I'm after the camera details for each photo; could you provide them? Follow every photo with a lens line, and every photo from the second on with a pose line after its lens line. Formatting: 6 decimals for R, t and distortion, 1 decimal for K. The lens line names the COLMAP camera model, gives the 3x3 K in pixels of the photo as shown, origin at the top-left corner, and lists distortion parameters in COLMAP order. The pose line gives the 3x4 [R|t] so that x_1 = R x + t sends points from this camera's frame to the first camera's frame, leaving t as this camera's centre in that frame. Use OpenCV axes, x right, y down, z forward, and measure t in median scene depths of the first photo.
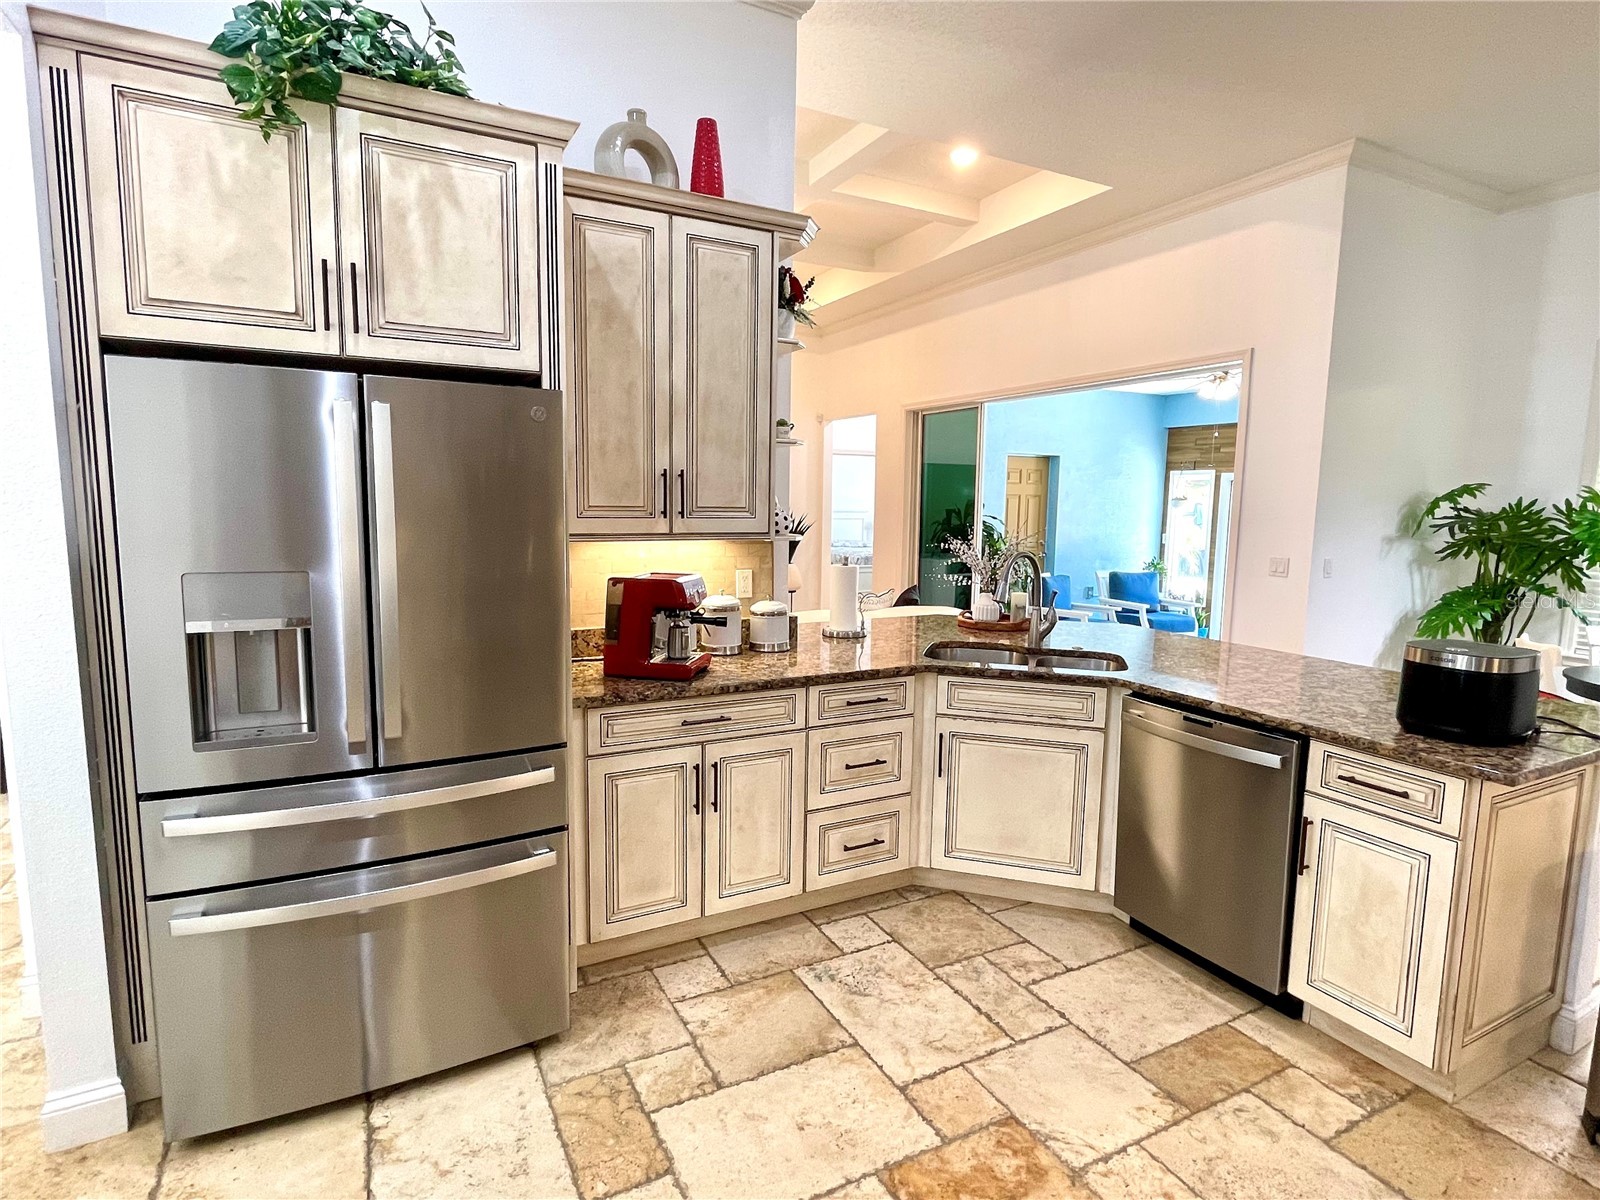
lens RADIAL K [[831.7, 0, 794.9], [0, 831.7, 599.4], [0, 0, 1]] dist [-0.003659, -0.000694]
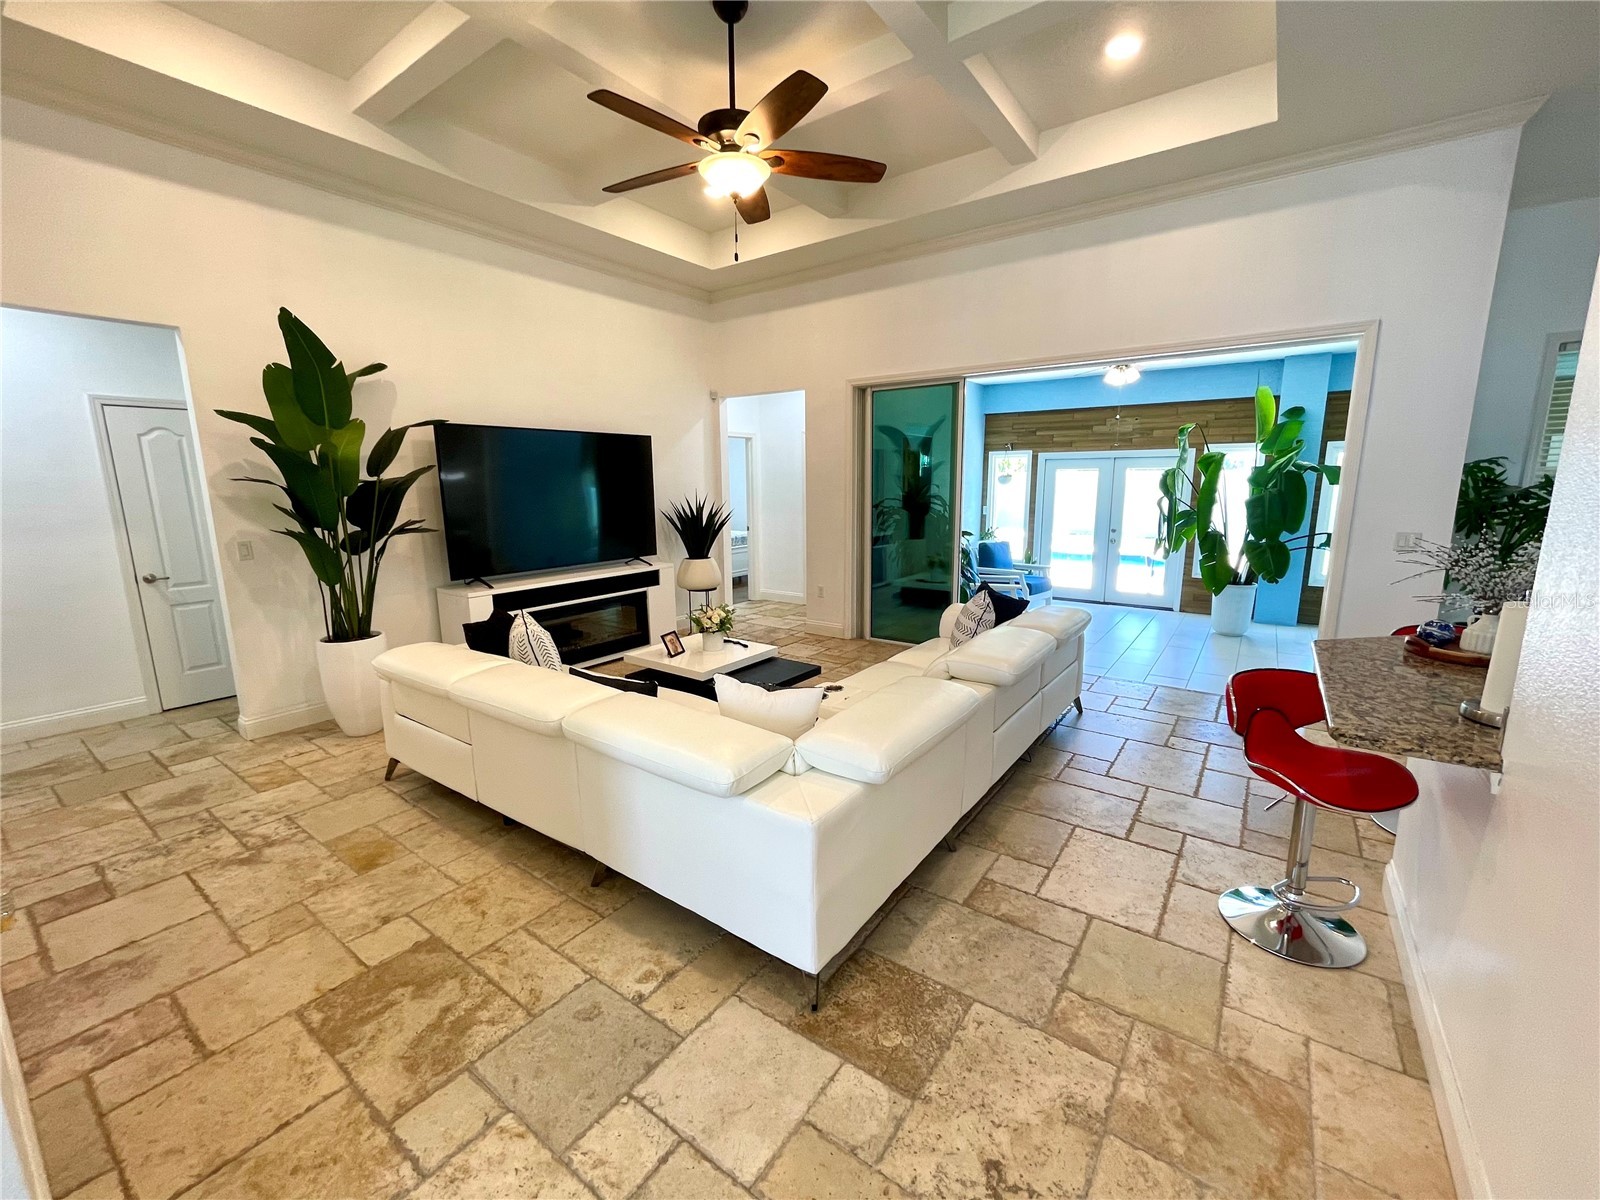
lens RADIAL K [[652.1, 0, 789.7], [0, 652.1, 603.1], [0, 0, 1]] dist [-0.003459, 0.000282]
pose [[0.896868, -0.105336, 0.429571, -0.719091], [0.075731, 0.993456, 0.085493, -0.146626], [-0.435766, -0.044144, 0.898977, 0.989061]]
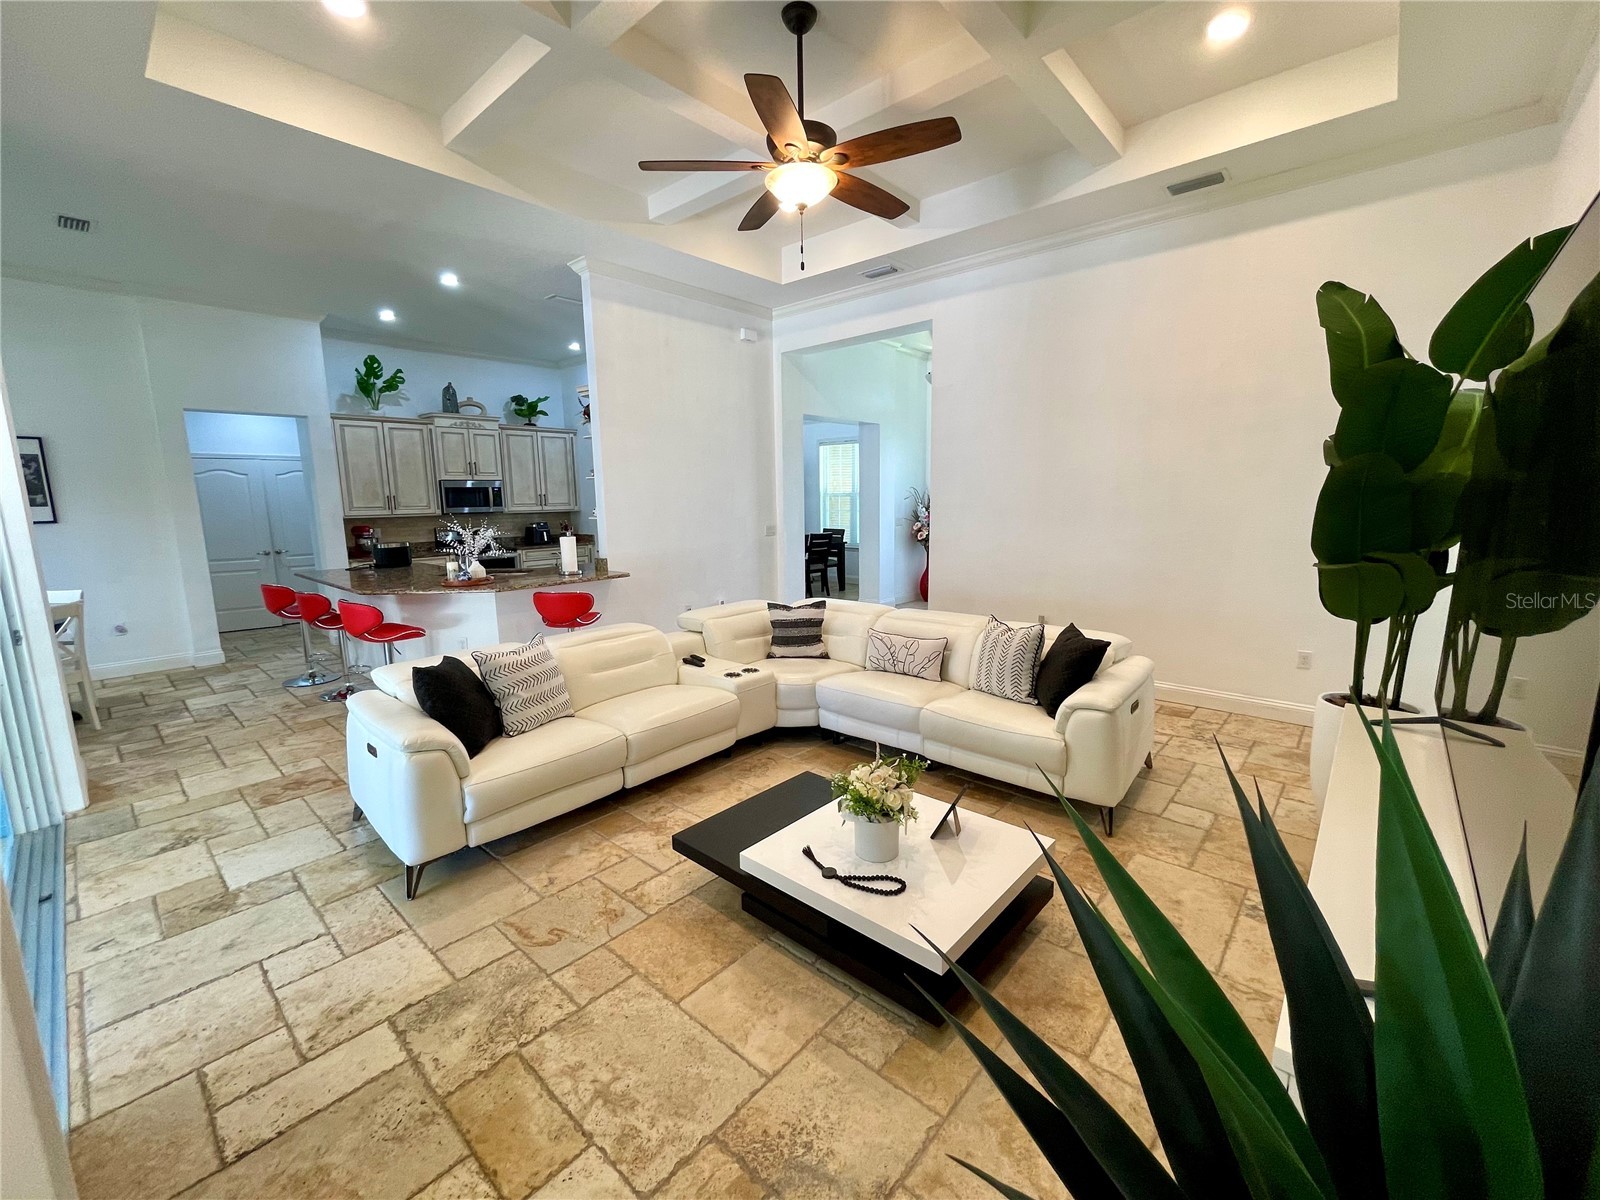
lens RADIAL K [[652.1, 0, 801.0], [0, 652.1, 600.3], [0, 0, 1]] dist [-0.003459, 0.000282]
pose [[-0.932768, 0.054748, -0.356295, 0.125749], [-0.045703, 0.962462, 0.267540, -0.388652], [0.357567, 0.265837, -0.895252, 3.075301]]
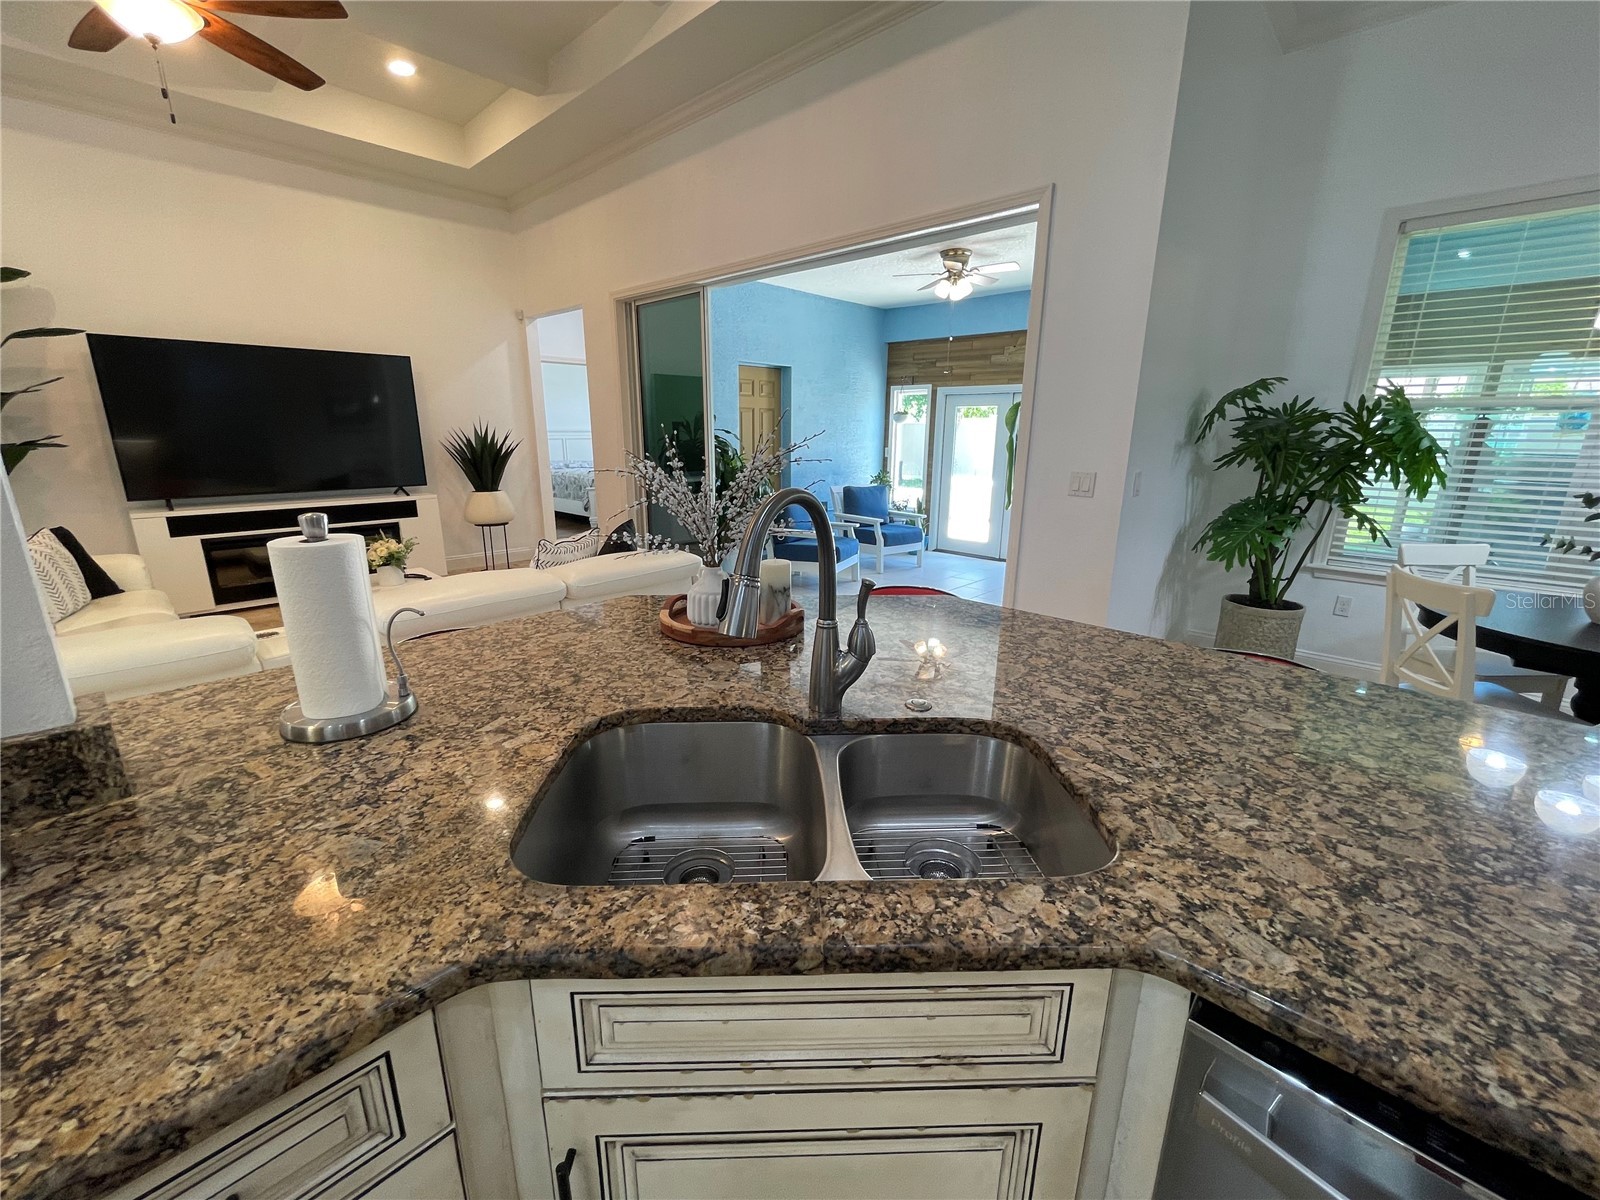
lens RADIAL K [[652.1, 0, 796.8], [0, 652.1, 600.2], [0, 0, 1]] dist [-0.003459, 0.000282]
pose [[0.945419, -0.090918, 0.312915, 0.199875], [0.045386, 0.987668, 0.149842, -0.057212], [-0.322680, -0.127462, 0.937887, 0.796744]]
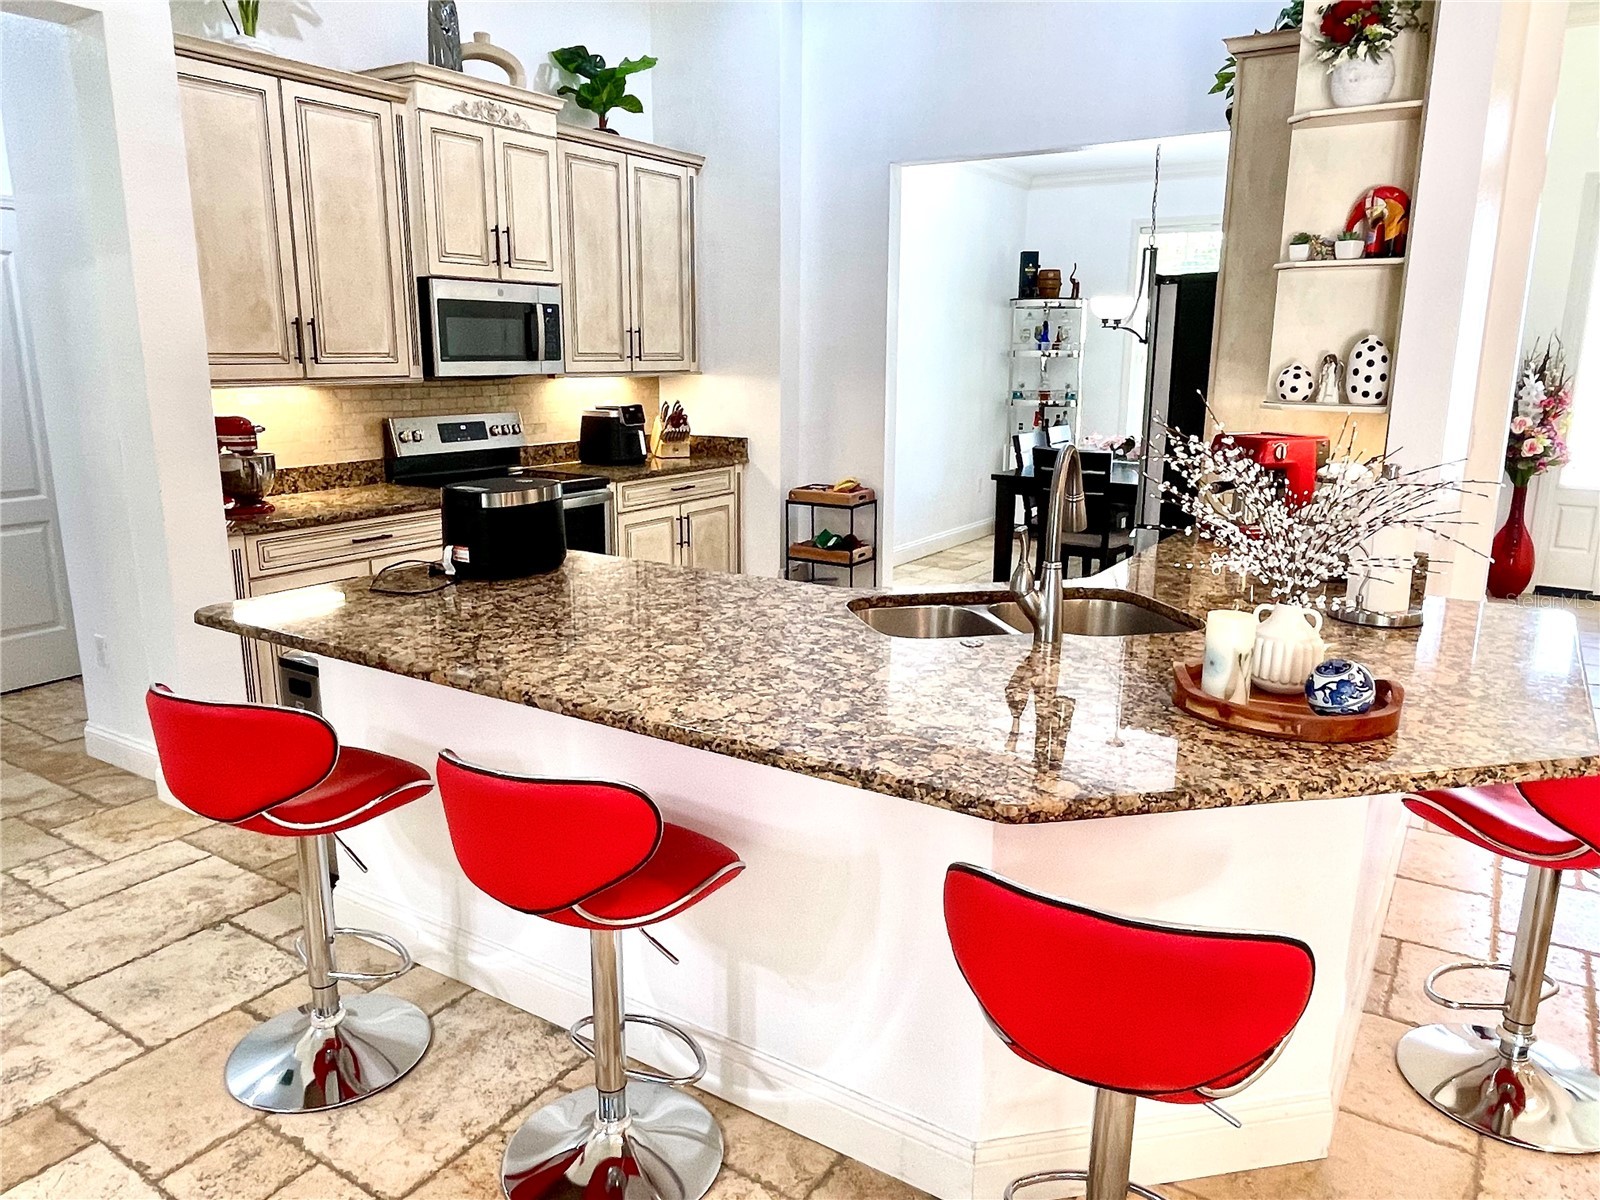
lens RADIAL K [[1095.8, 0, 801.7], [0, 1095.8, 607.6], [0, 0, 1]] dist [-0.001955, -0.005842]
pose [[-0.866477, 0.093319, -0.490418, 0.844887], [-0.082760, 0.941928, 0.325456, -0.188219], [0.492310, 0.322587, -0.808436, 1.663547]]
